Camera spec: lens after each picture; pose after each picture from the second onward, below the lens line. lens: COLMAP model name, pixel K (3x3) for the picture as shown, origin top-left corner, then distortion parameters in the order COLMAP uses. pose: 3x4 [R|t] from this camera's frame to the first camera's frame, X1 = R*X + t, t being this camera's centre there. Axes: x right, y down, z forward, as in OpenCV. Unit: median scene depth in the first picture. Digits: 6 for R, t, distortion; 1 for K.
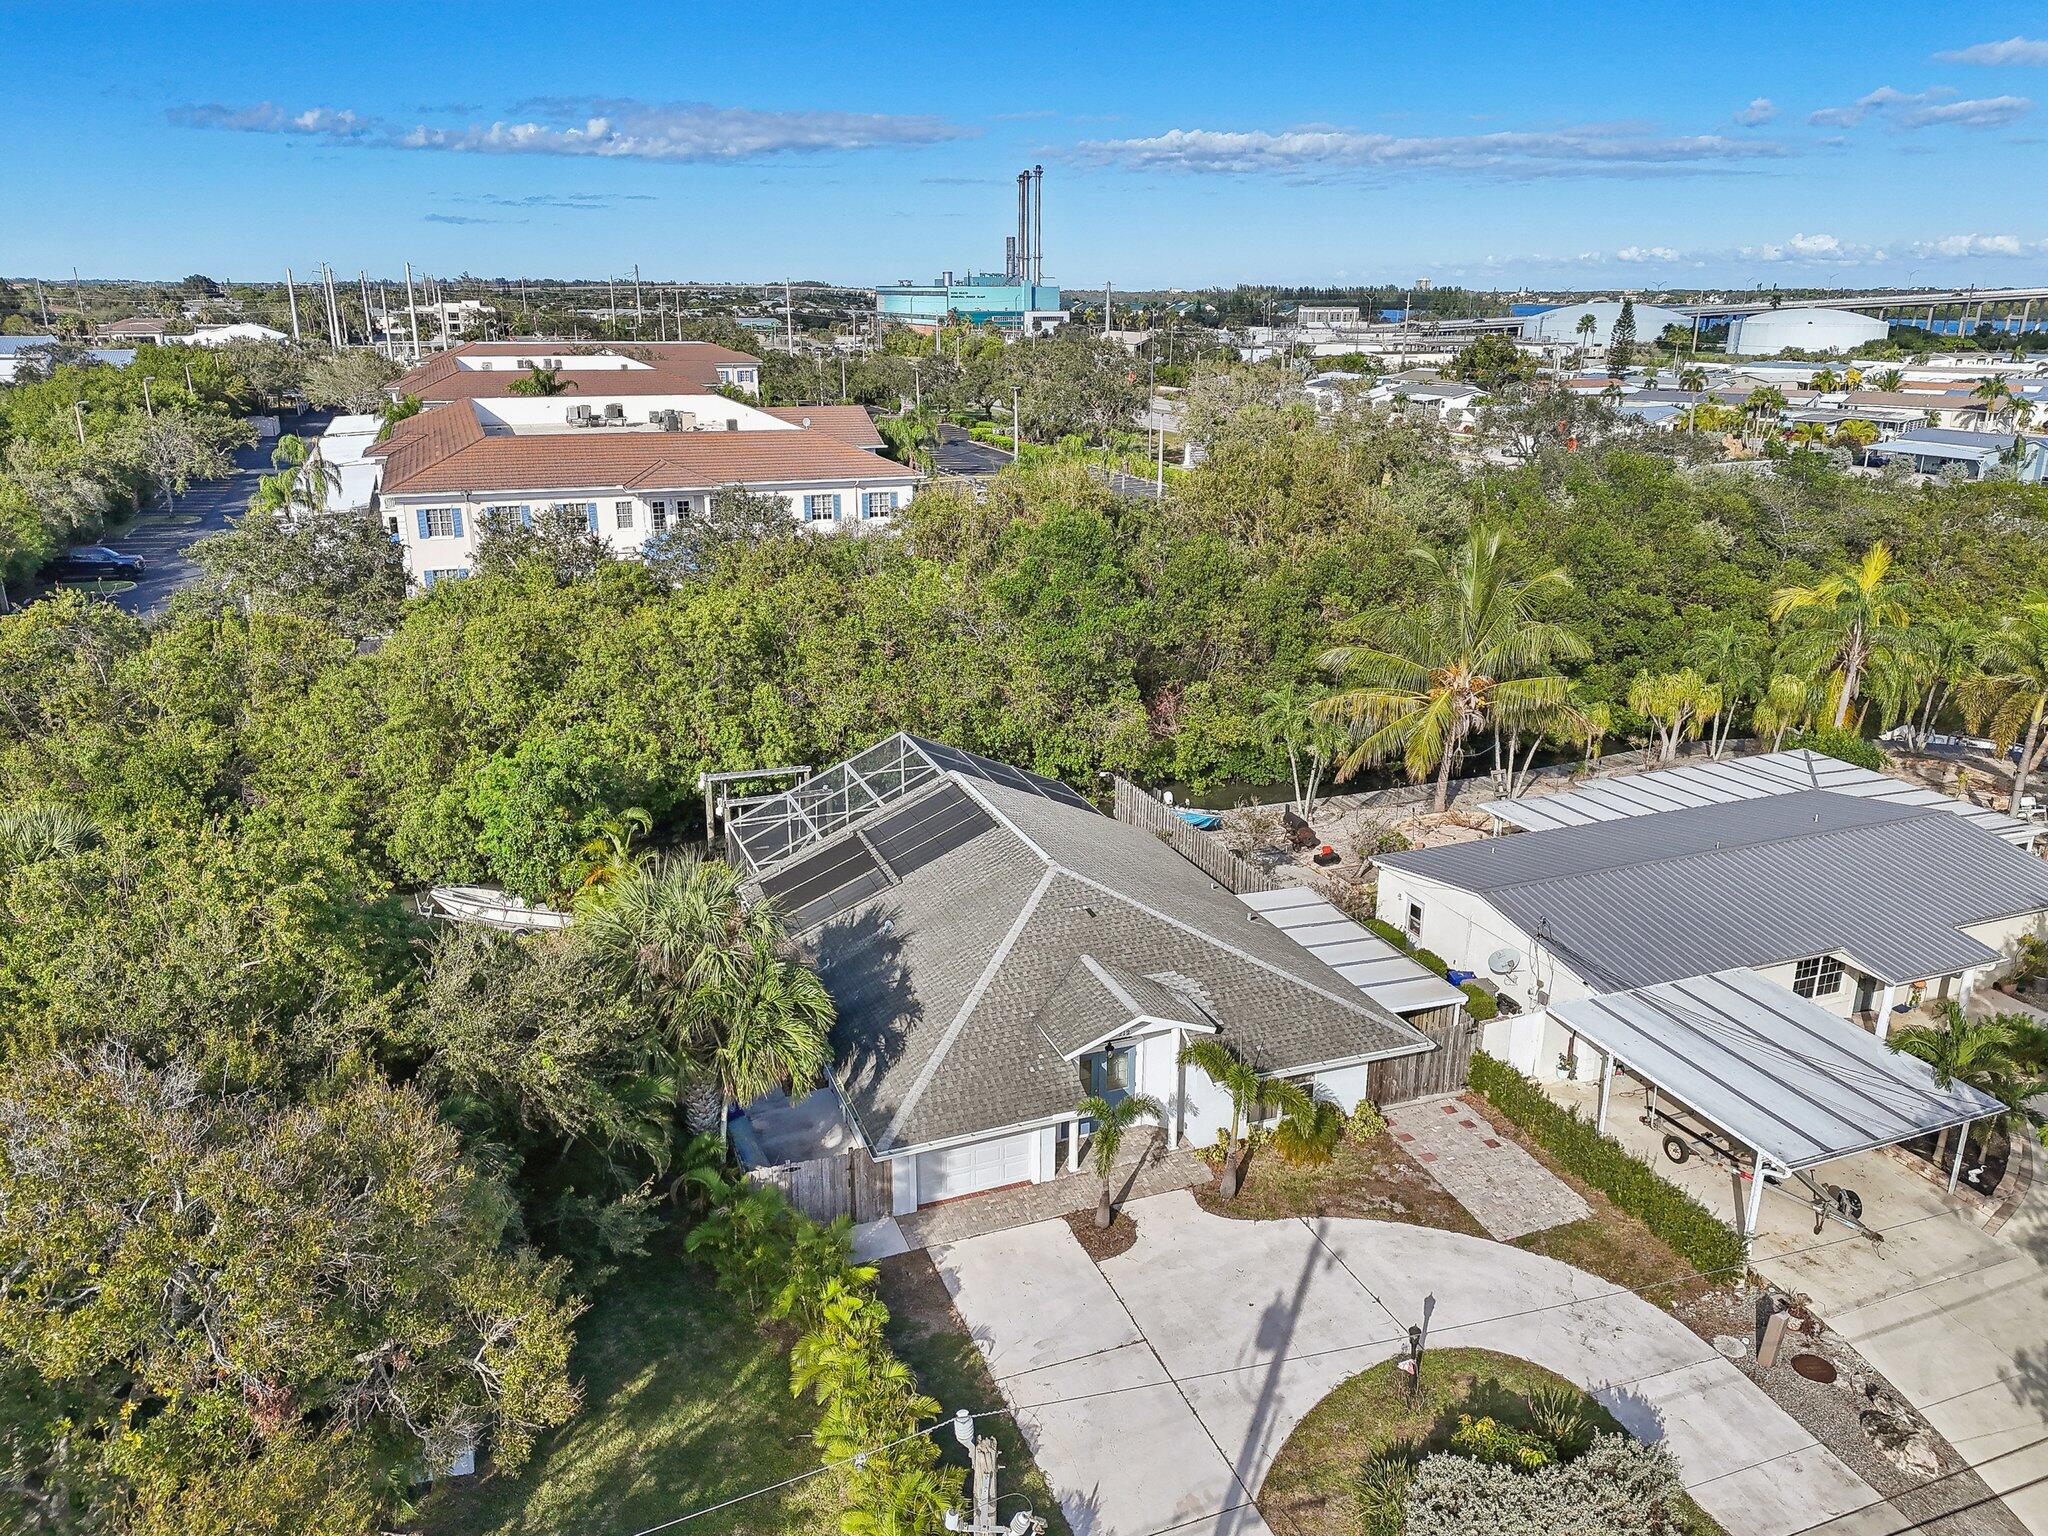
lens RADIAL K [[1495.2, 0, 1028.3], [0, 1495.2, 725.4], [0, 0, 1]] dist [0.068604, -0.090817]
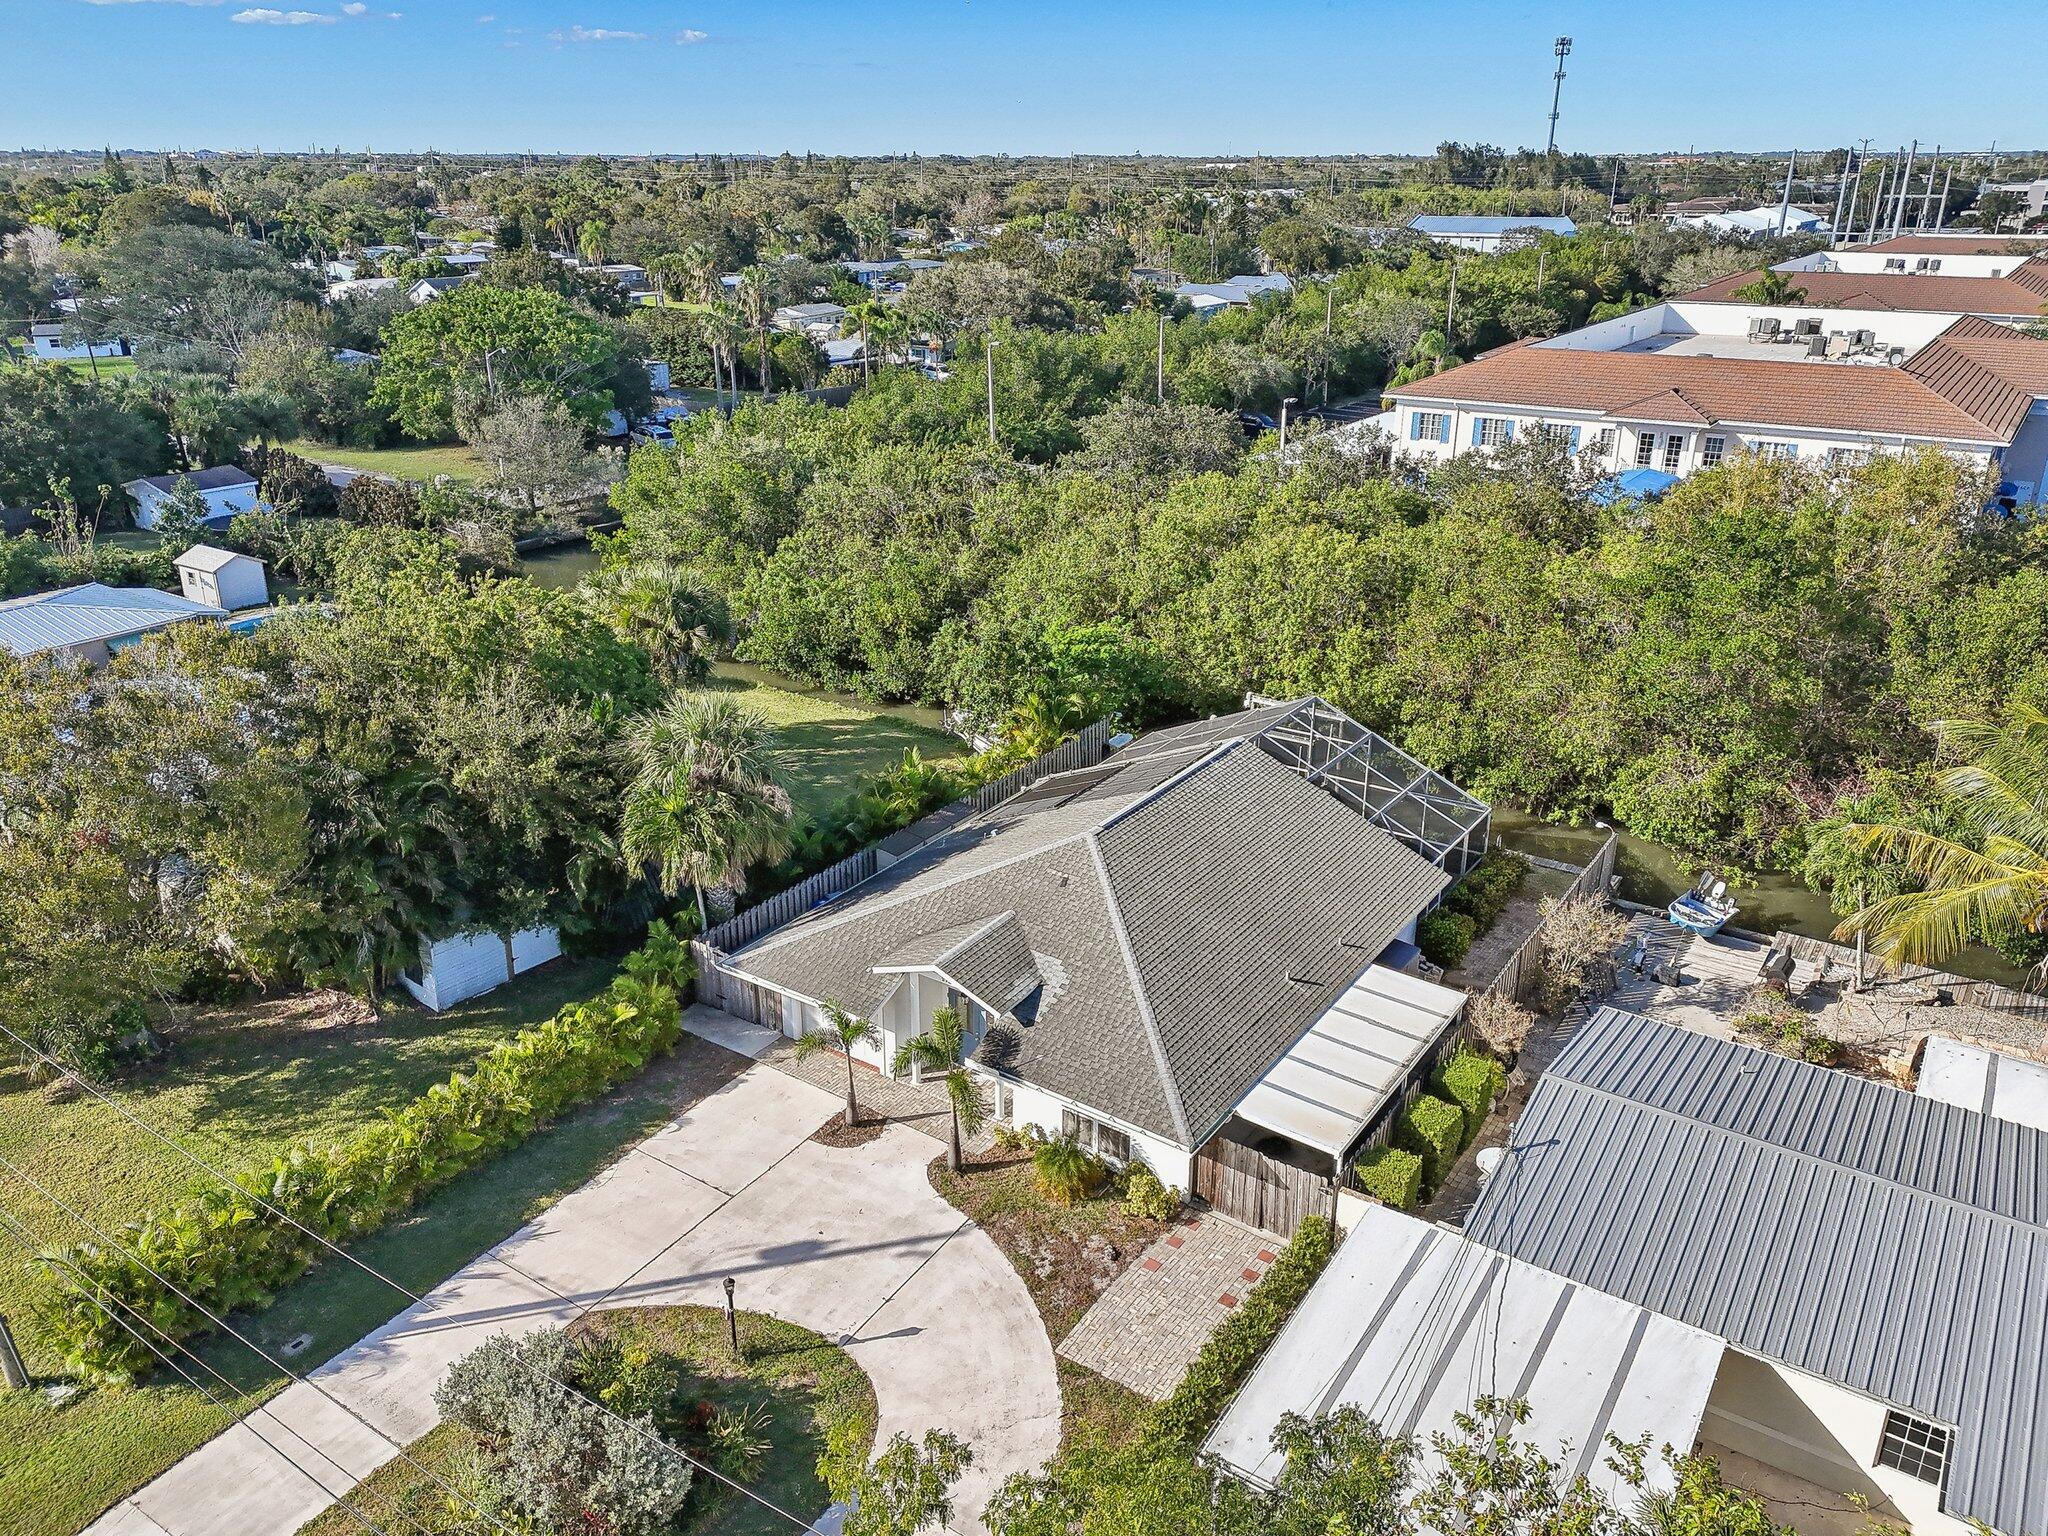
lens RADIAL K [[1510.8, 0, 1024.0], [0, 1510.8, 768.0], [0, 0, 1]] dist [0.046723, -0.049825]
pose [[0.540309, 0.303198, -0.784944, 0.353689], [-0.223454, 0.951035, 0.213541, -0.070677], [0.811255, 0.060021, 0.581604, 0.168553]]
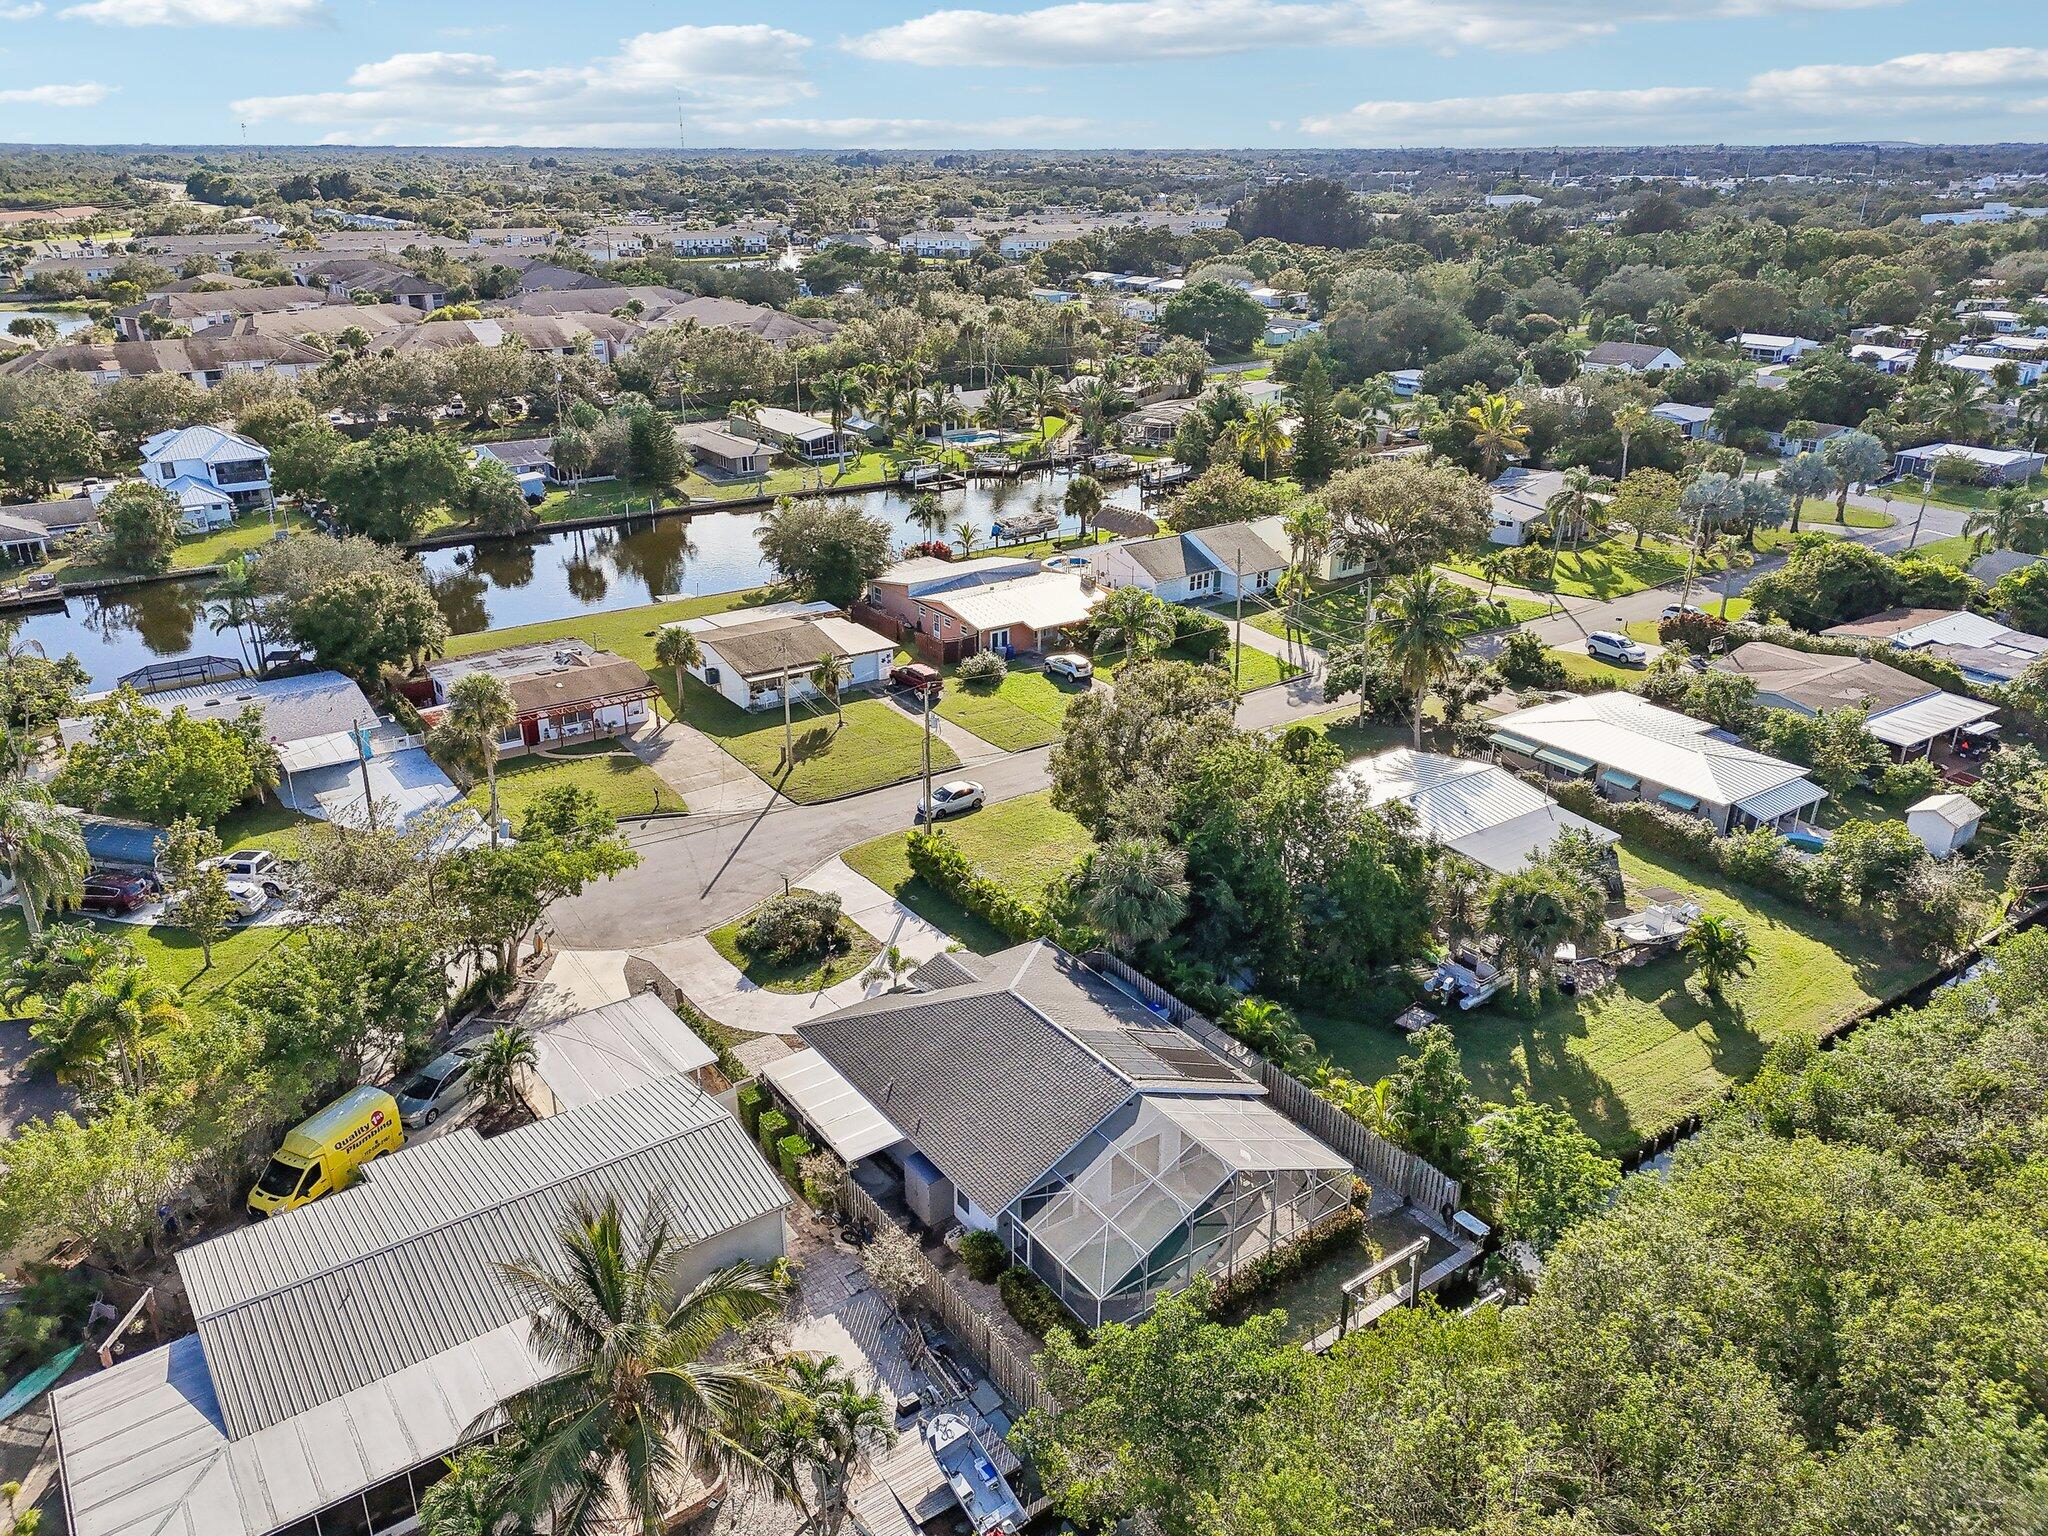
lens RADIAL K [[1495.2, 0, 1028.3], [0, 1495.2, 725.4], [0, 0, 1]] dist [0.068604, -0.090817]
pose [[-0.969210, 0.064202, -0.237718, 0.168046], [-0.097677, 0.785960, 0.610513, -0.524856], [0.226033, 0.614935, -0.755490, 0.948671]]
